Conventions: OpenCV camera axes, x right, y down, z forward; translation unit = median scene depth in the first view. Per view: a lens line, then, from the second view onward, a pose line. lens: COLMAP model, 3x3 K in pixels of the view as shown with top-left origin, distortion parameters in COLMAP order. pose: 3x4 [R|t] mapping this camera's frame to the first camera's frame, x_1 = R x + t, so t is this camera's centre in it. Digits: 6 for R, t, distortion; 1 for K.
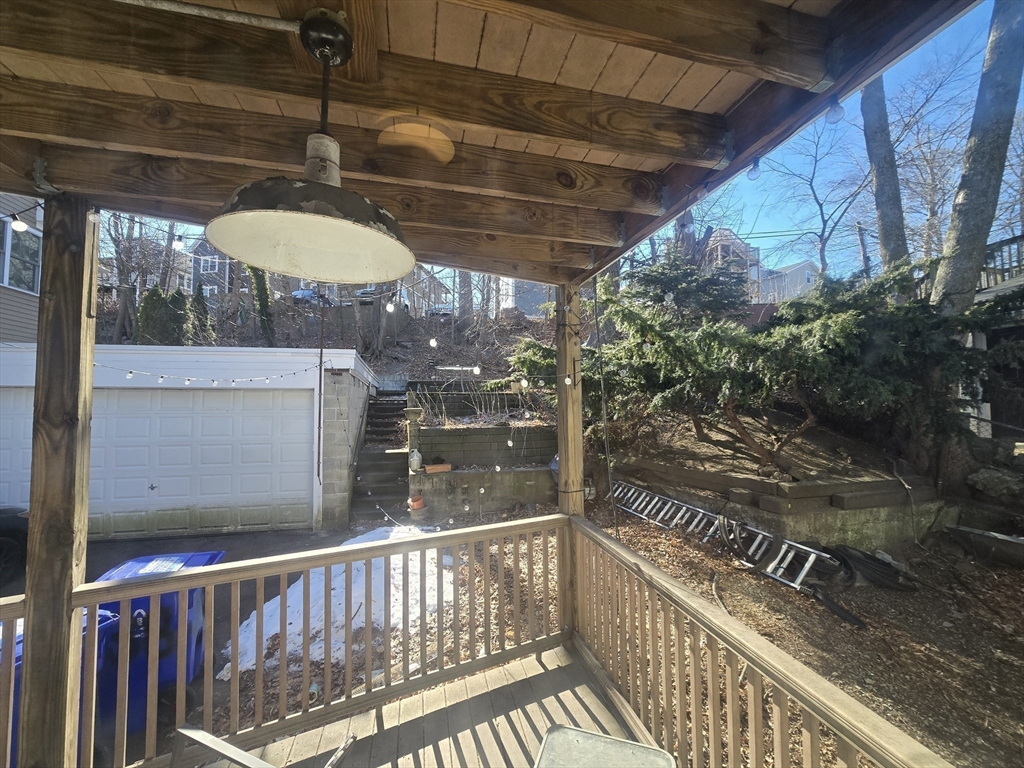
lens RADIAL K [[420.0, 0, 506.6], [0, 420.0, 382.0], [0, 0, 1]] dist [-0.004870, 0.001120]
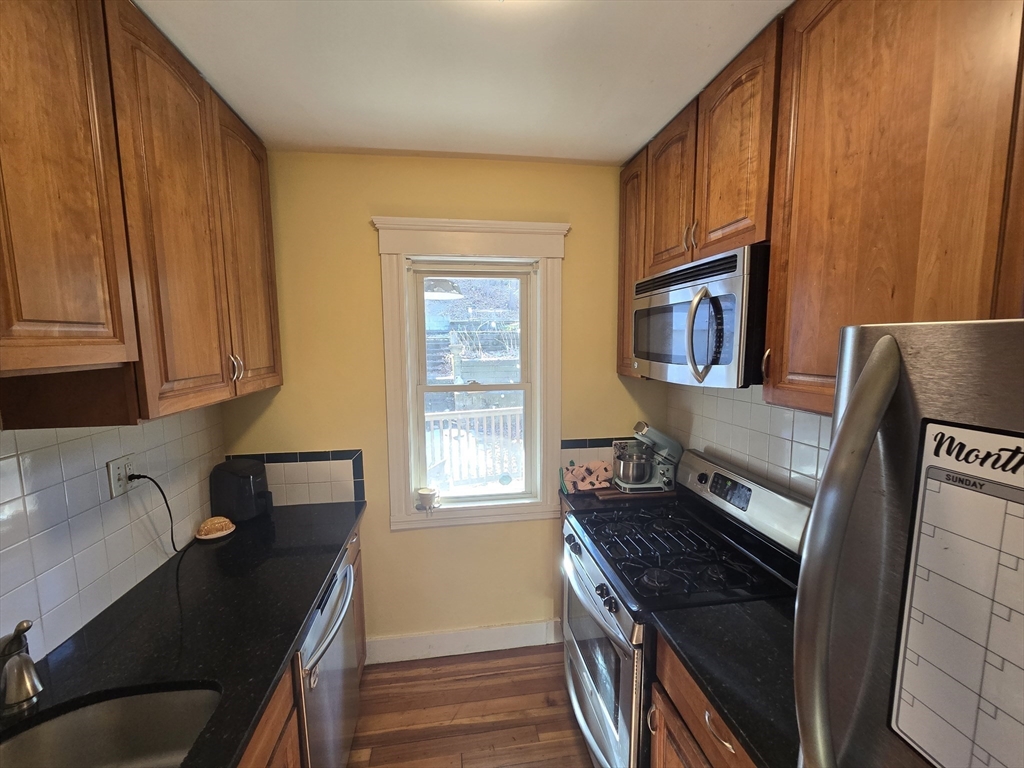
lens RADIAL K [[420.0, 0, 510.2], [0, 420.0, 386.2], [0, 0, 1]] dist [-0.004870, 0.001120]
pose [[0.996595, 0.003882, -0.082362, 0.045254], [0.009410, 0.987010, 0.160381, -0.016026], [0.081915, -0.160610, 0.983613, -0.252497]]
